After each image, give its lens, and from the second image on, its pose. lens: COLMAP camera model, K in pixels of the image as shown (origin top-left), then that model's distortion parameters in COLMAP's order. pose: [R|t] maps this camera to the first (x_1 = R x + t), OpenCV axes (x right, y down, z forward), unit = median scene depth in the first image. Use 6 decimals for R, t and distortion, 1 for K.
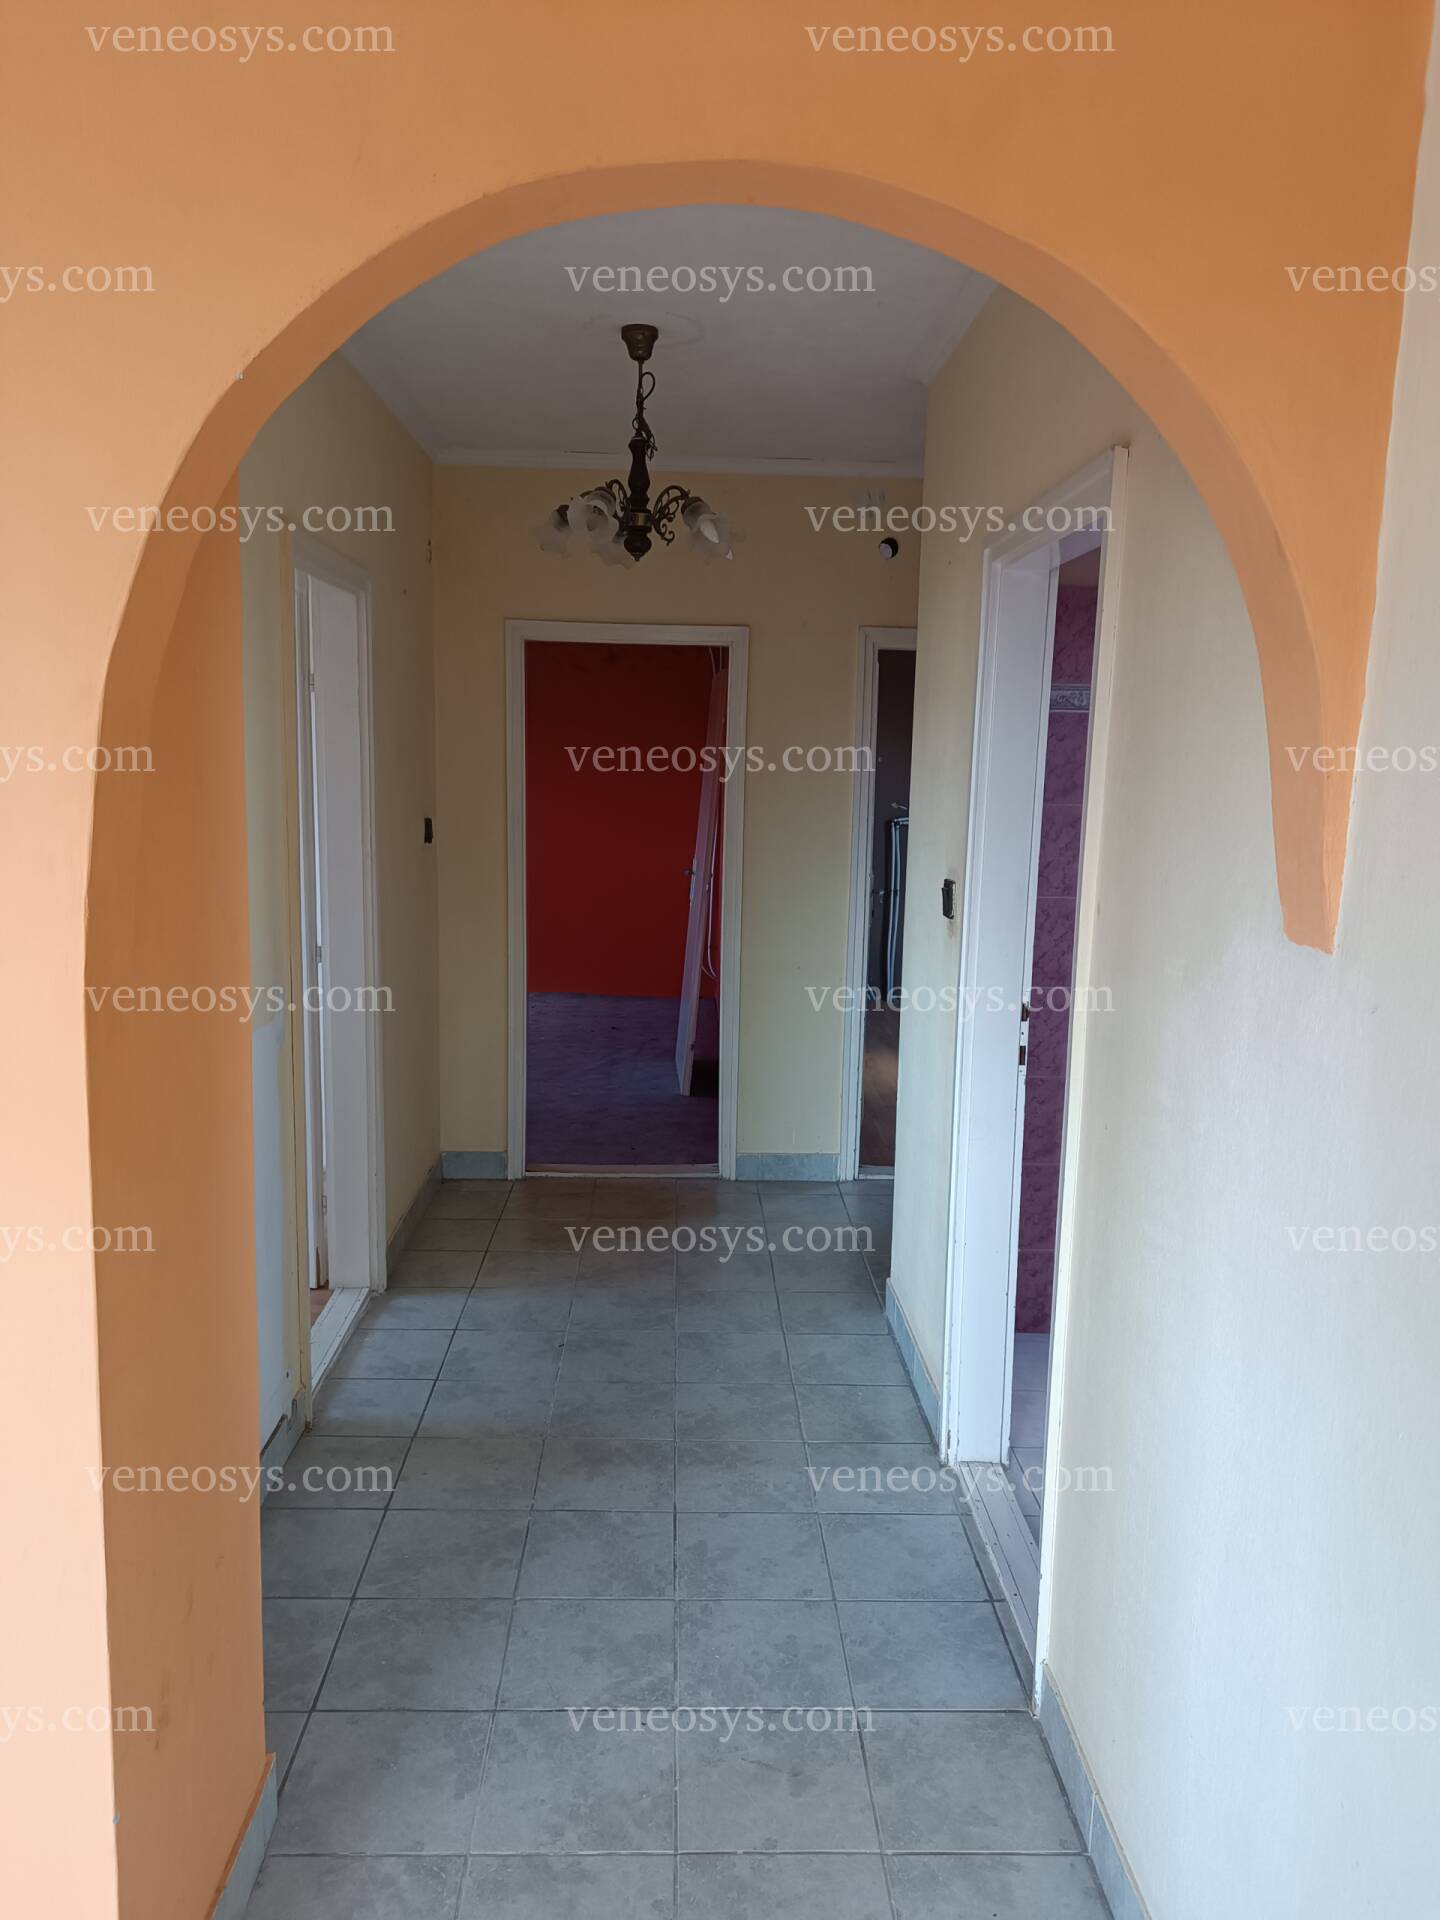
lens RADIAL K [[1368.6, 0, 725.5], [0, 1368.6, 960.2], [0, 0, 1]] dist [0.019389, -0.016469]
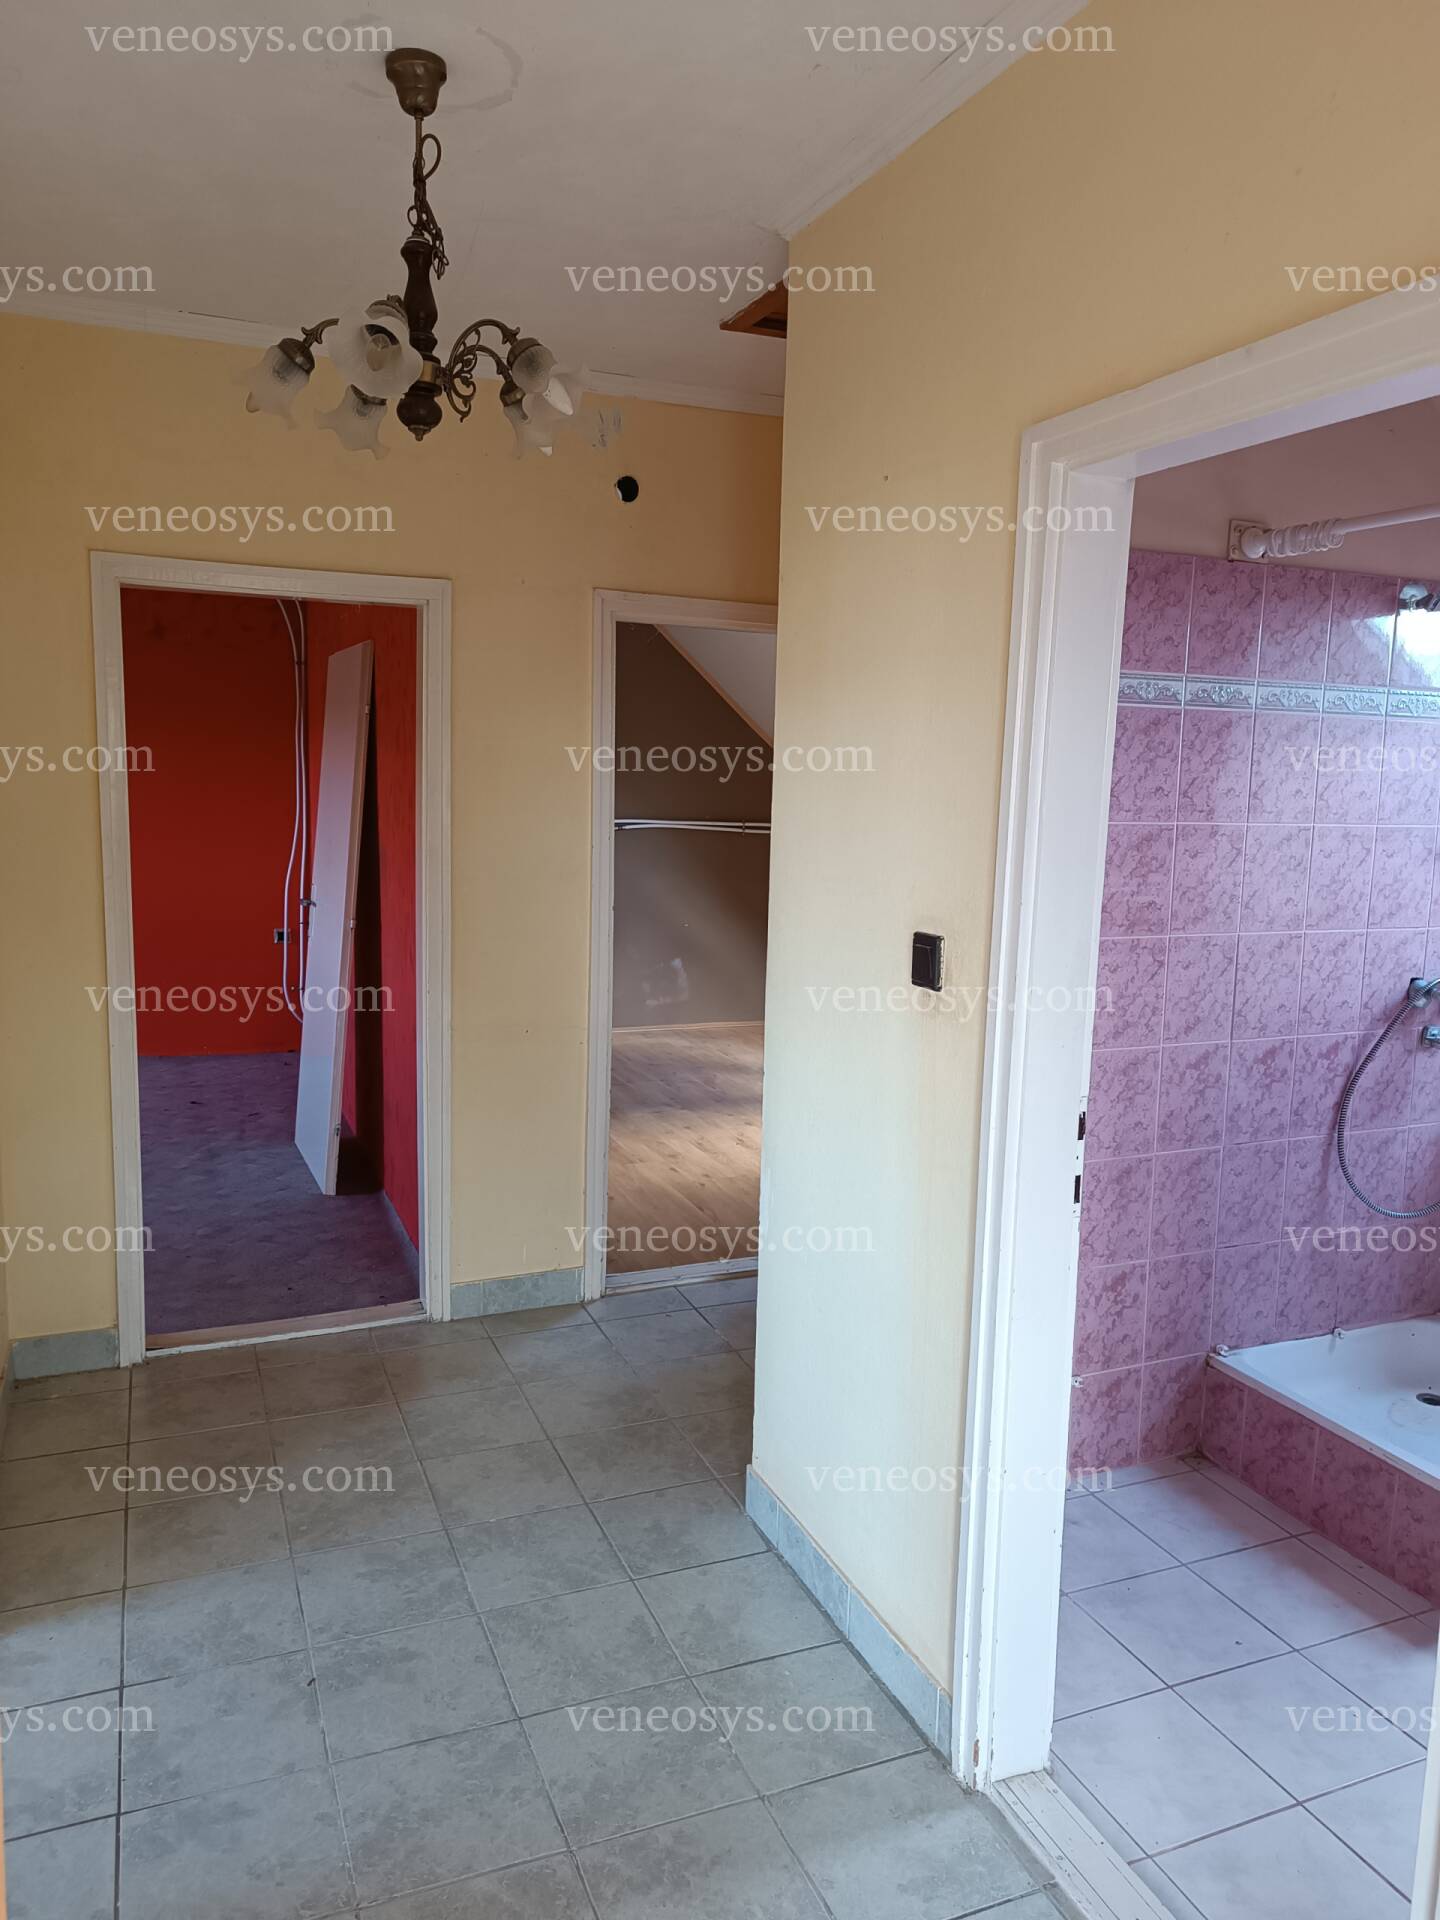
lens RADIAL K [[1368.6, 0, 715.0], [0, 1368.6, 954.7], [0, 0, 1]] dist [0.019389, -0.016469]
pose [[0.935428, -0.046514, 0.350443, -0.151554], [0.048343, 0.998825, 0.003532, -0.047539], [-0.350195, 0.013638, 0.936578, 0.333165]]
